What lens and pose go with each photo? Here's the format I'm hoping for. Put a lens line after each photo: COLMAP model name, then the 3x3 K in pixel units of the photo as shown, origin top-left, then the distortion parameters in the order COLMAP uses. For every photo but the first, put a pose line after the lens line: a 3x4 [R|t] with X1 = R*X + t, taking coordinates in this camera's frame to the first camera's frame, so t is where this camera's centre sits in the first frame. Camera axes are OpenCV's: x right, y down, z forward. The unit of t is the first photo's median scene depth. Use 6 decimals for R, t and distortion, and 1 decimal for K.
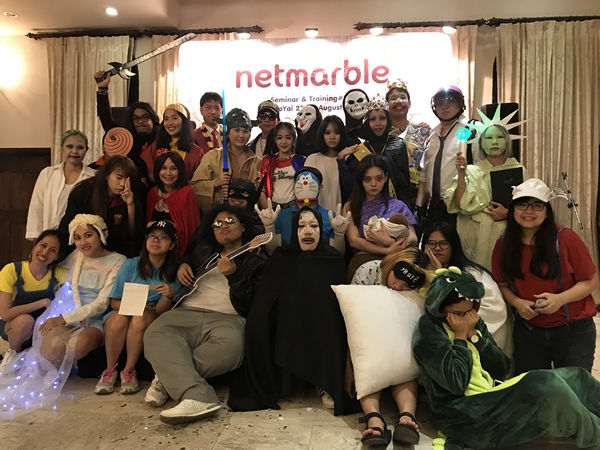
lens RADIAL K [[508.5, 0, 297.4], [0, 508.5, 220.4], [0, 0, 1]] dist [0.005454, 0.001702]
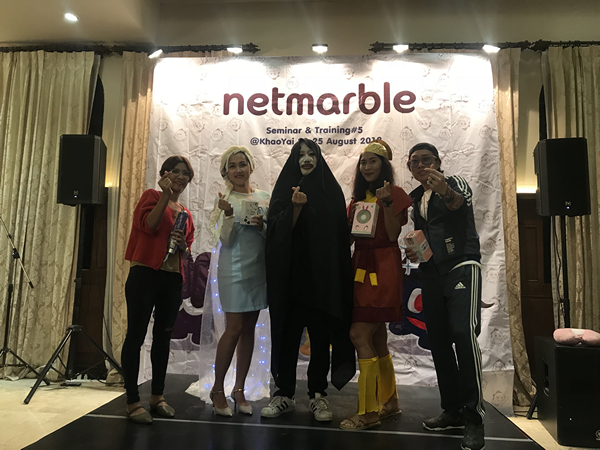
lens RADIAL K [[508.5, 0, 298.0], [0, 508.5, 226.1], [0, 0, 1]] dist [0.005454, 0.001702]
pose [[0.999410, 0.021212, 0.026997, -0.021617], [-0.018104, 0.993703, -0.110575, -0.000923], [-0.029173, 0.110021, 0.993501, 0.225792]]
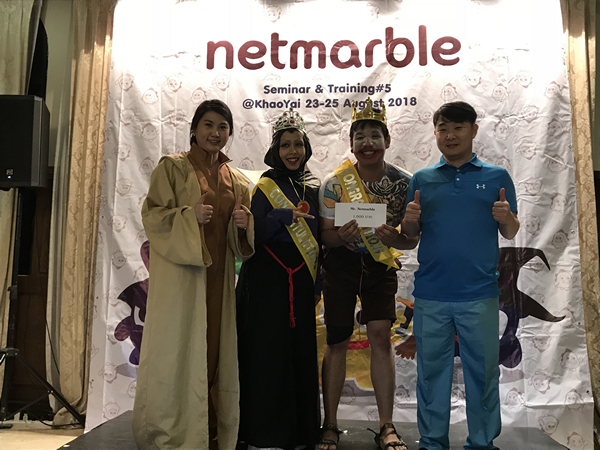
lens RADIAL K [[645.6, 0, 302.0], [0, 645.6, 225.0], [0, 0, 1]] dist [0.005855, 0.000000]
pose [[0.999266, 0.016213, 0.034700, -0.031330], [-0.012316, 0.993886, -0.109725, 0.005782], [-0.036267, 0.109218, 0.993356, 0.258500]]
